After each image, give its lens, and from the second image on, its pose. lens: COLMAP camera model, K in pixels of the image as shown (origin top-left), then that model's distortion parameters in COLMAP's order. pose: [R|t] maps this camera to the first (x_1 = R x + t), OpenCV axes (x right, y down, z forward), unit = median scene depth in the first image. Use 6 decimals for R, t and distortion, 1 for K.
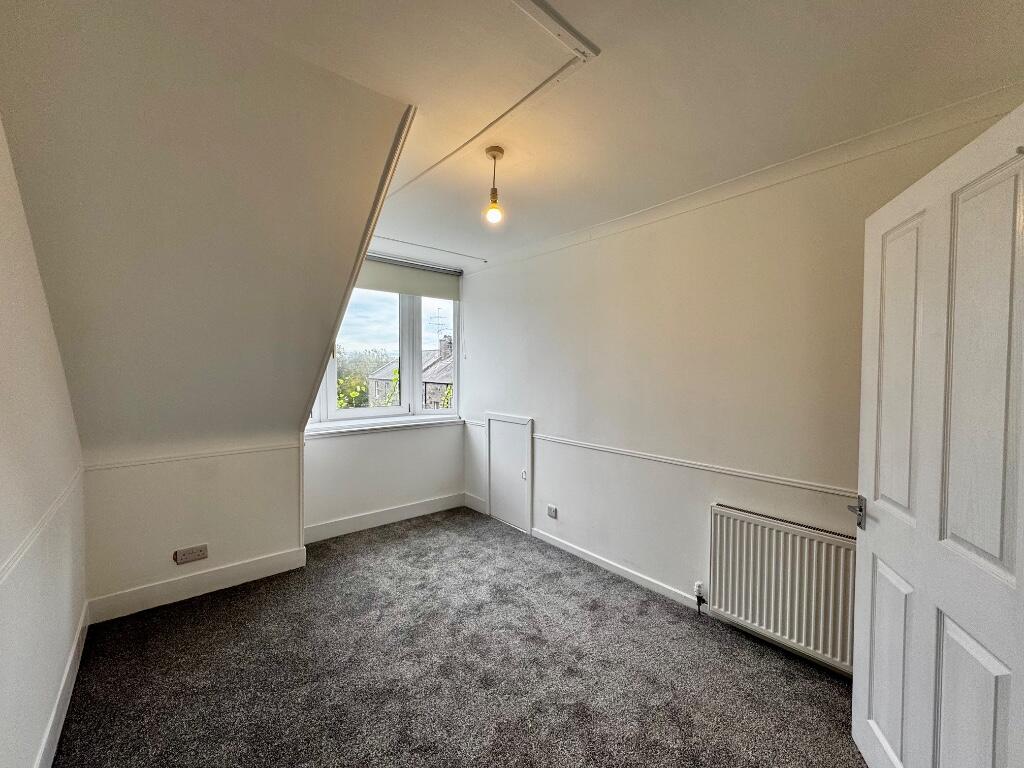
lens RADIAL K [[408.3, 0, 511.6], [0, 408.3, 379.8], [0, 0, 1]] dist [-0.003507, -0.000436]
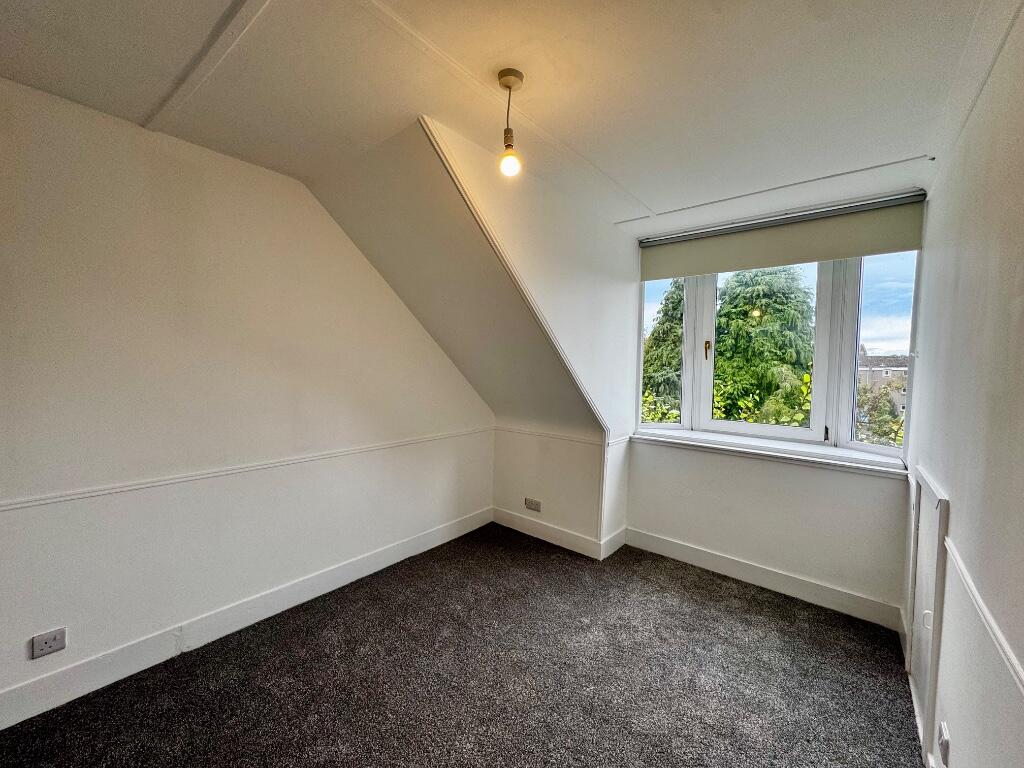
lens RADIAL K [[408.3, 0, 515.1], [0, 408.3, 381.6], [0, 0, 1]] dist [-0.003507, -0.000436]
pose [[0.186544, 0.046894, -0.981327, 0.348077], [-0.047344, 0.998129, 0.038697, -0.020003], [0.981305, 0.039241, 0.188415, 0.449730]]
